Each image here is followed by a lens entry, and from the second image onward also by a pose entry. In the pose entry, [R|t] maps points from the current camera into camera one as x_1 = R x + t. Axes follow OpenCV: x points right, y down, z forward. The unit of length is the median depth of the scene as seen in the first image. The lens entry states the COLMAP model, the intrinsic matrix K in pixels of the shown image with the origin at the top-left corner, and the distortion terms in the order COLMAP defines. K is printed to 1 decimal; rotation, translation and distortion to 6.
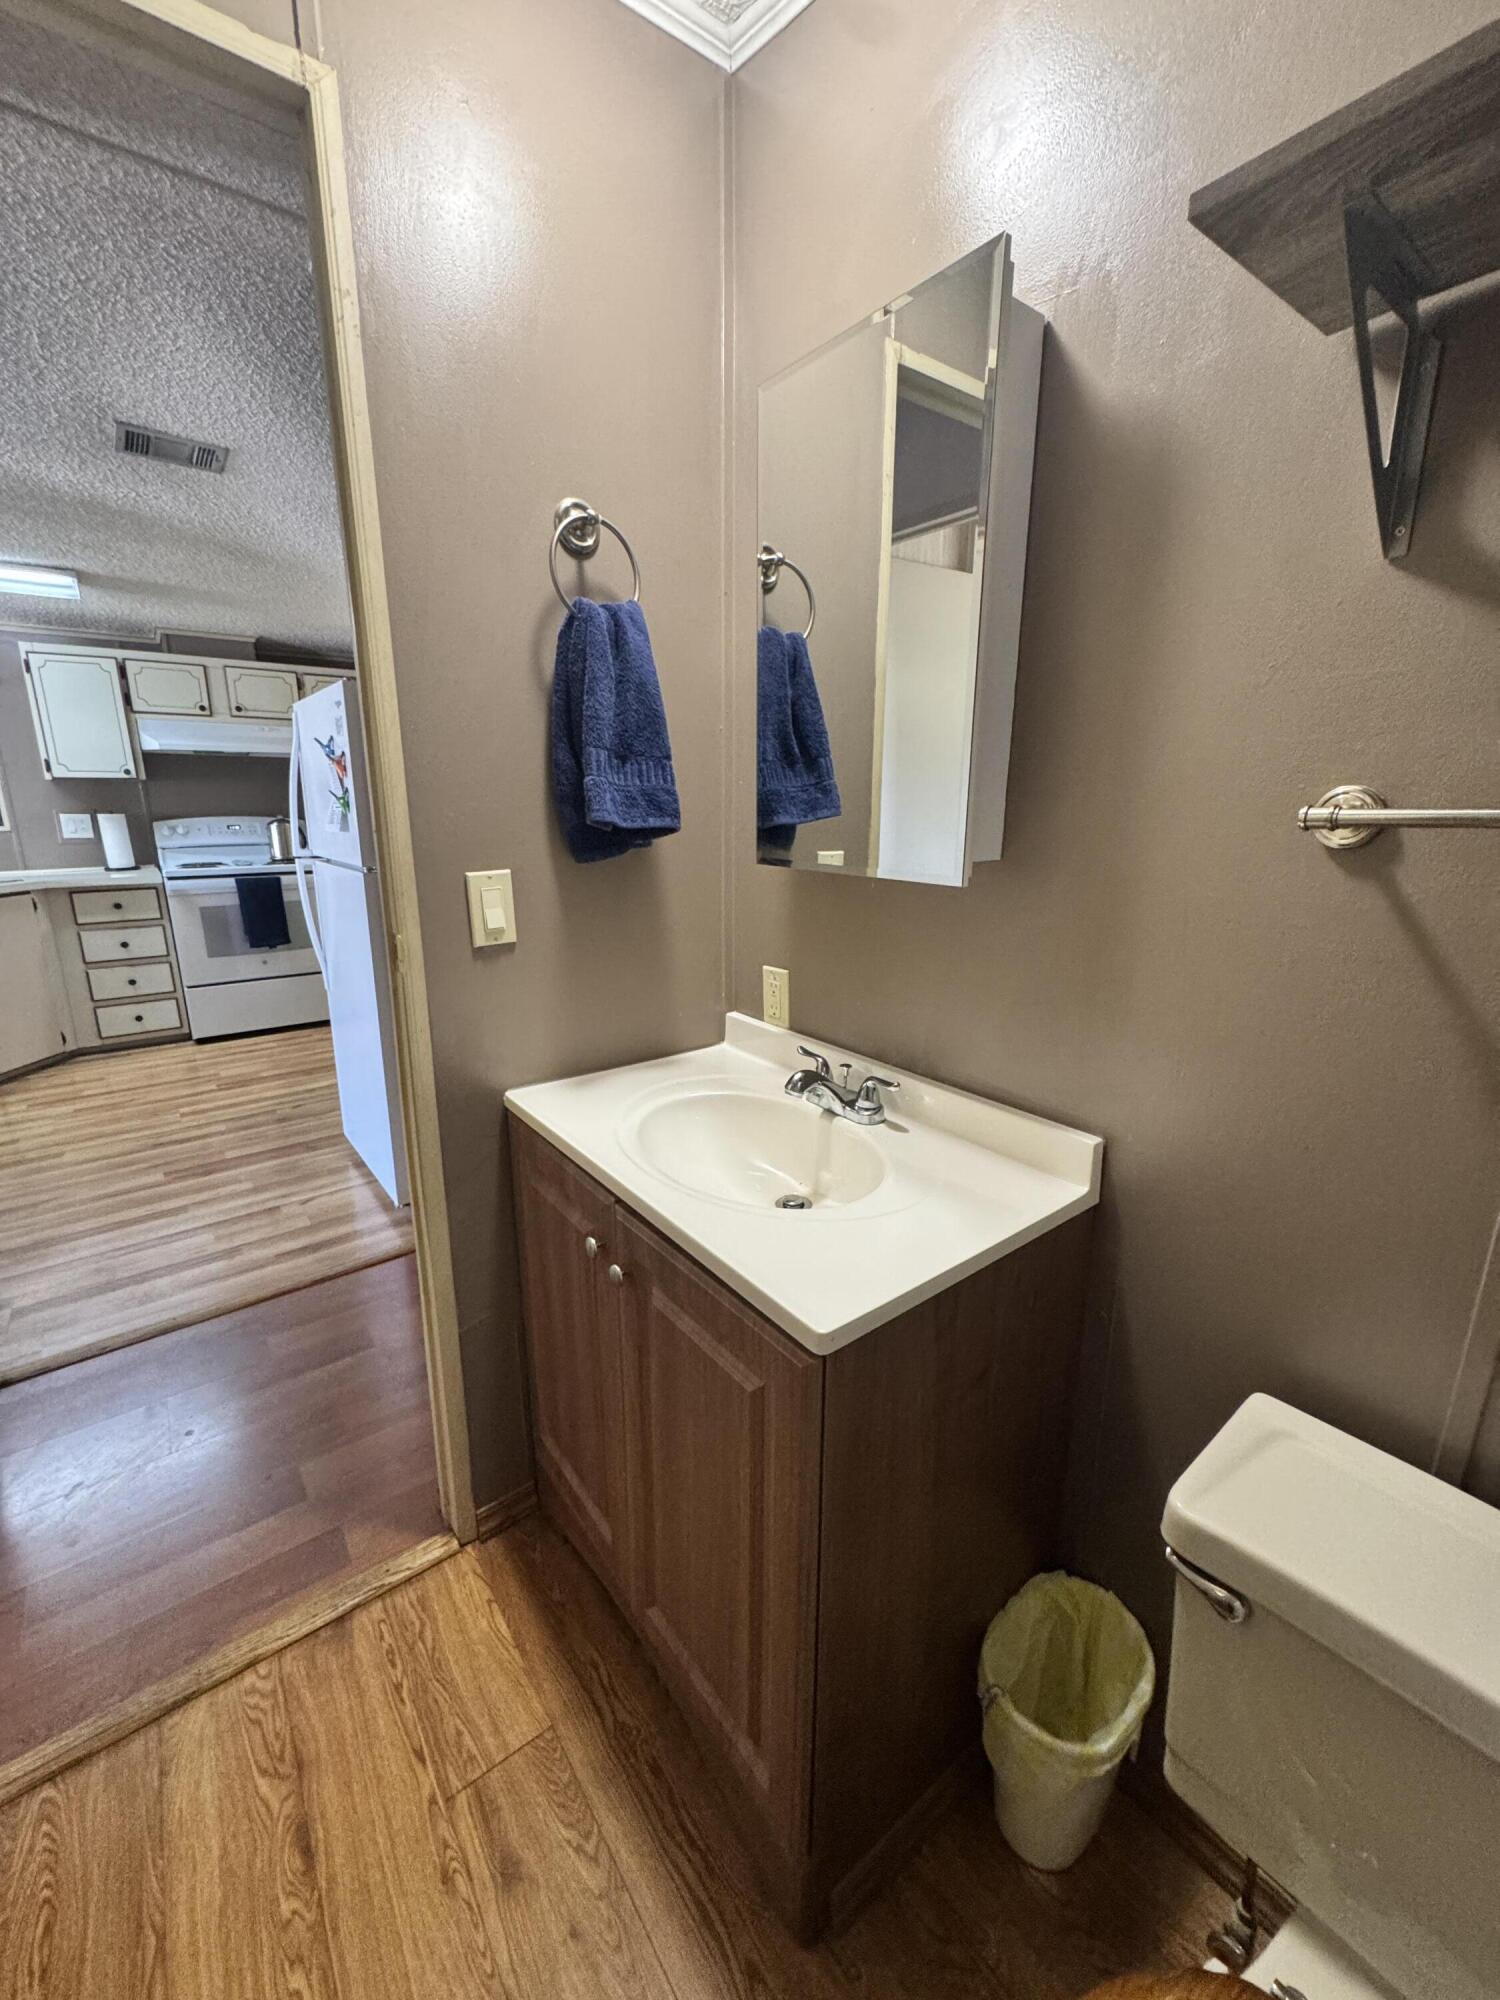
lens RADIAL K [[799.7, 0, 750.0], [0, 799.7, 1000.0], [0, 0, 1]] dist [-0.003296, 0.000669]
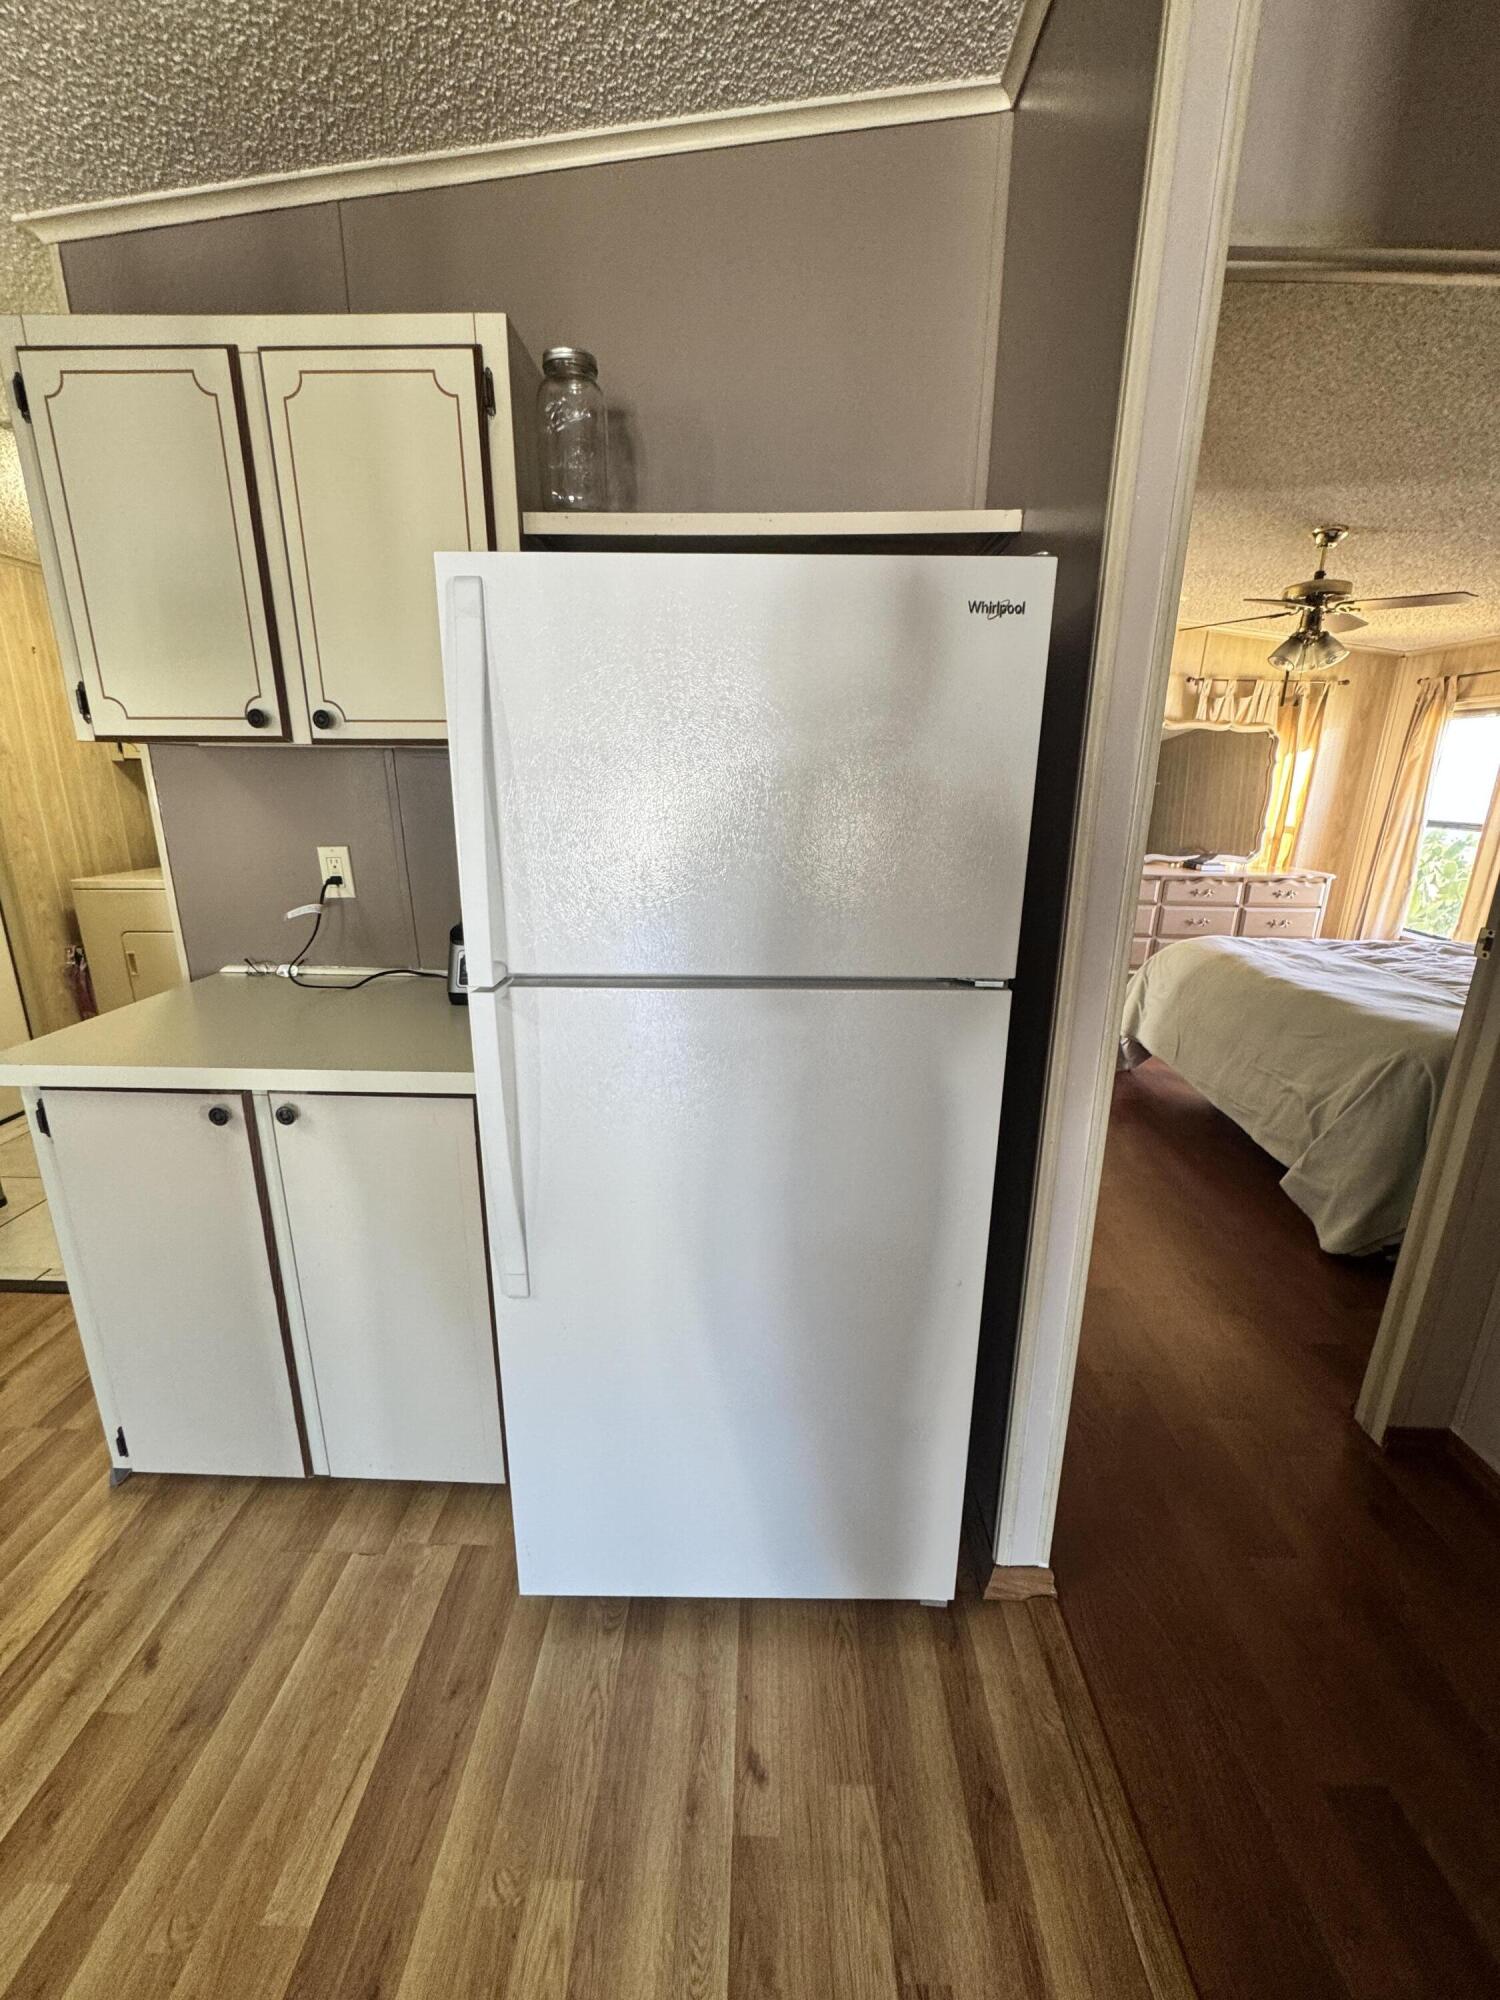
lens RADIAL K [[804.4, 0, 750.0], [0, 804.4, 1000.0], [0, 0, 1]] dist [-0.000035, 0.000229]
pose [[0.624557, -0.203151, 0.754094, -0.527924], [0.176898, 0.977278, 0.116765, -0.136240], [-0.760681, 0.060471, 0.646303, 0.456961]]
